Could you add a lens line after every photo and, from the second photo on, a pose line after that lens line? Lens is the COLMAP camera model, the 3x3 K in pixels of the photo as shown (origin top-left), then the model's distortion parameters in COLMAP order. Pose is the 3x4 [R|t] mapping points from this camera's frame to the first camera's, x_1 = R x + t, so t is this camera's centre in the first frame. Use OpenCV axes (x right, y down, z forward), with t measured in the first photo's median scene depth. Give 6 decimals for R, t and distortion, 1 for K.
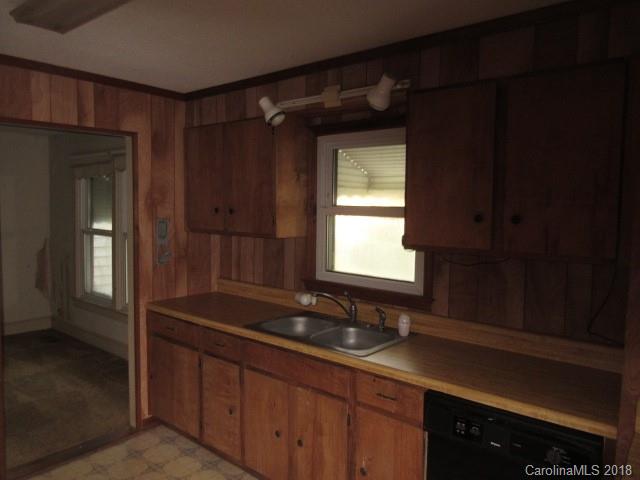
lens RADIAL K [[477.2, 0, 322.4], [0, 477.2, 237.7], [0, 0, 1]] dist [-0.003406, -0.007305]
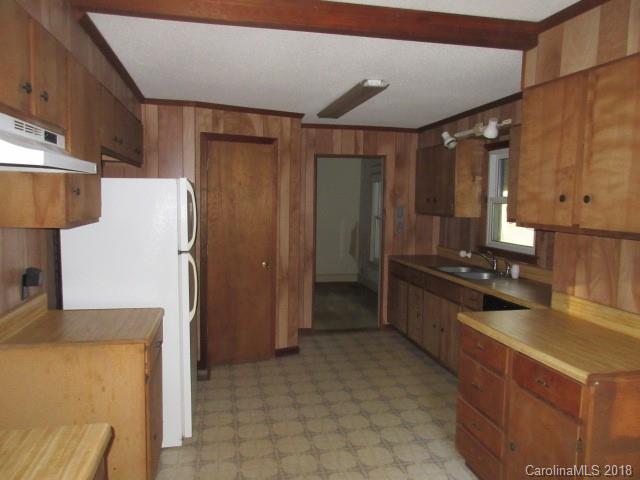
lens RADIAL K [[477.2, 0, 319.3], [0, 477.2, 241.1], [0, 0, 1]] dist [-0.003406, -0.007305]
pose [[0.785964, 0.048797, -0.616344, 0.502412], [-0.042997, 0.998781, 0.024246, 0.058257], [0.616776, 0.007445, 0.787104, -0.508256]]
